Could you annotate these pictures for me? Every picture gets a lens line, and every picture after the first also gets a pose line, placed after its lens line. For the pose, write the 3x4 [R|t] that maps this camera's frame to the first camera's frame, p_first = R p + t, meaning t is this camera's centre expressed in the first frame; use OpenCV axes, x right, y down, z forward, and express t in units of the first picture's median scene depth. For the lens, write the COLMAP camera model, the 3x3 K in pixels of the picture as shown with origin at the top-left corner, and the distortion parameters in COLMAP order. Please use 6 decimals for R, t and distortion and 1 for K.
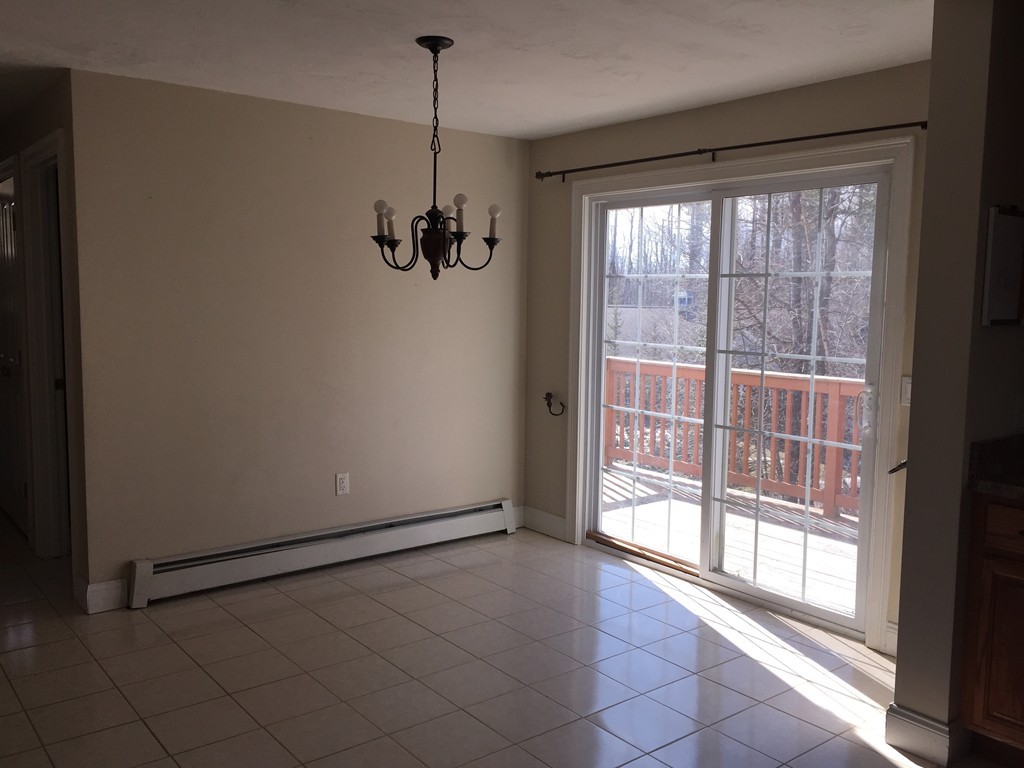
lens RADIAL K [[878.9, 0, 511.4], [0, 878.9, 379.2], [0, 0, 1]] dist [0.073432, -0.099454]
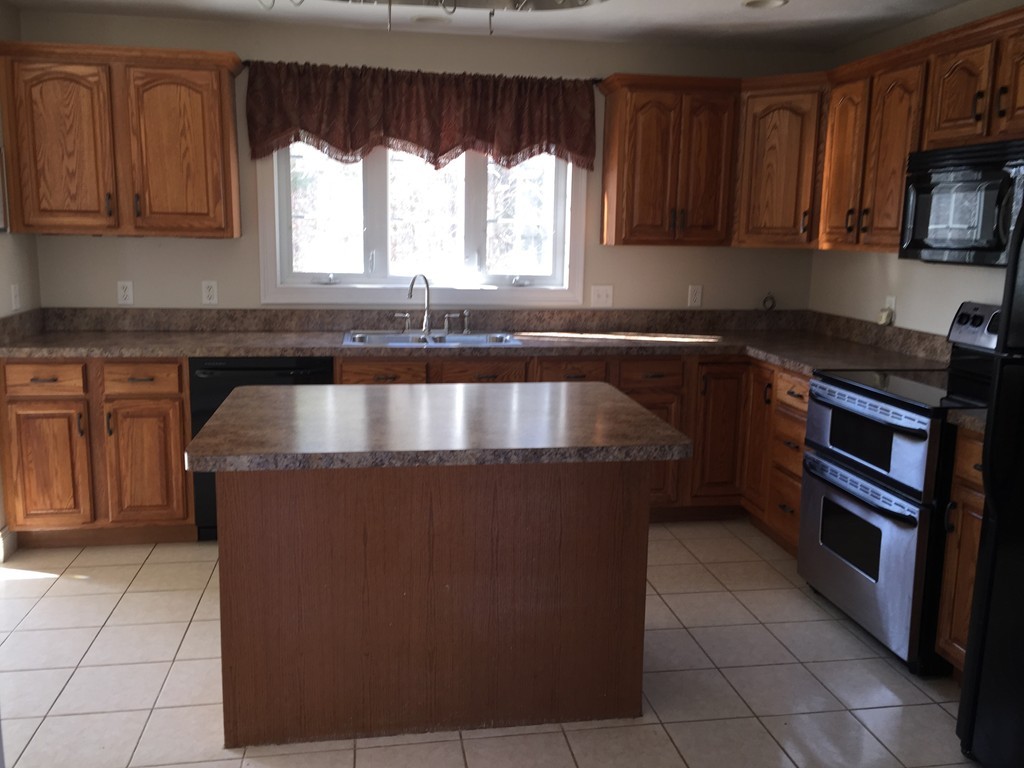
lens RADIAL K [[878.9, 0, 511.4], [0, 878.9, 379.2], [0, 0, 1]] dist [0.073432, -0.099454]
pose [[0.481810, -0.153850, 0.862664, -0.178051], [0.072070, 0.988089, 0.135966, 0.021250], [-0.873307, -0.003338, 0.487159, -0.224754]]
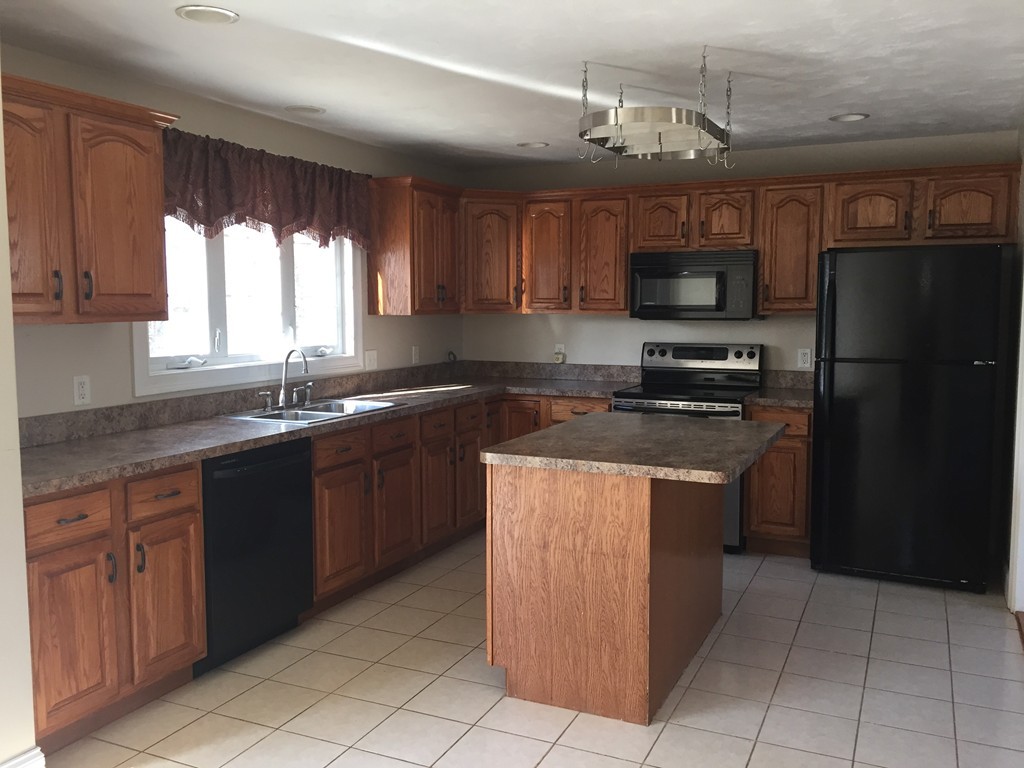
lens RADIAL K [[878.9, 0, 511.4], [0, 878.9, 379.2], [0, 0, 1]] dist [0.073432, -0.099454]
pose [[-0.454180, -0.094877, 0.885844, -0.365162], [0.077474, 0.986341, 0.145362, -0.065451], [-0.887535, 0.134650, -0.440626, 0.611286]]
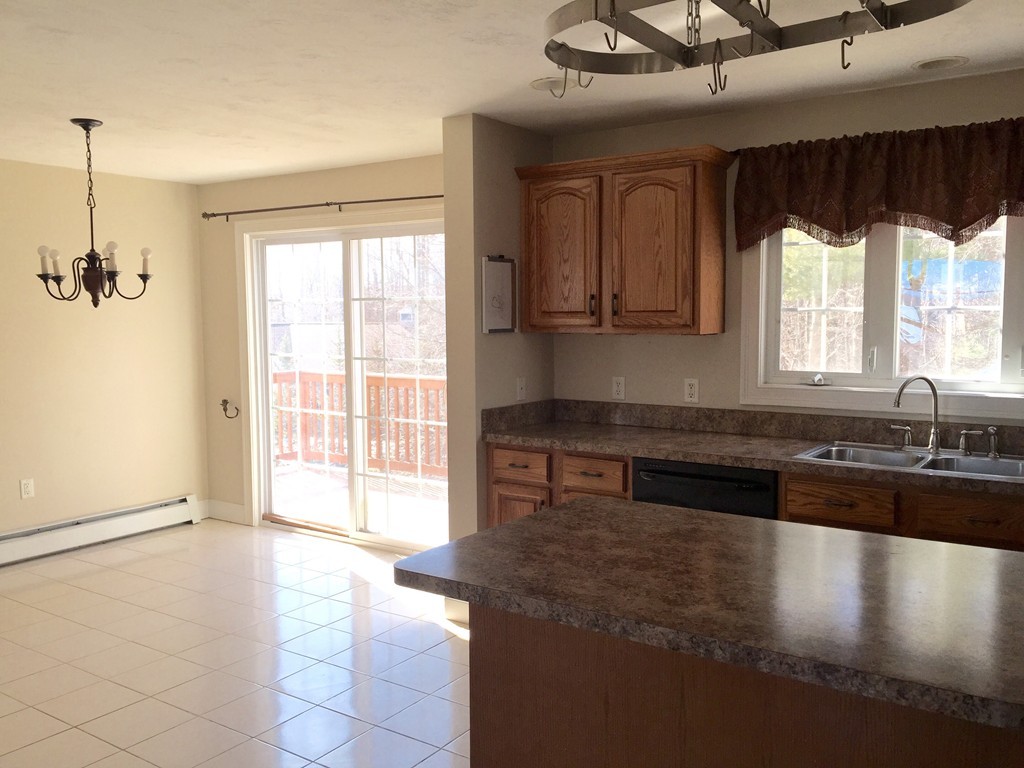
lens RADIAL K [[873.2, 0, 512.7], [0, 873.2, 381.4], [0, 0, 1]] dist [0.071920, -0.080677]
pose [[0.954689, -0.043256, 0.294446, 0.082584], [0.047960, 0.998811, -0.008771, 0.025176], [-0.293717, 0.022495, 0.955628, -0.298548]]
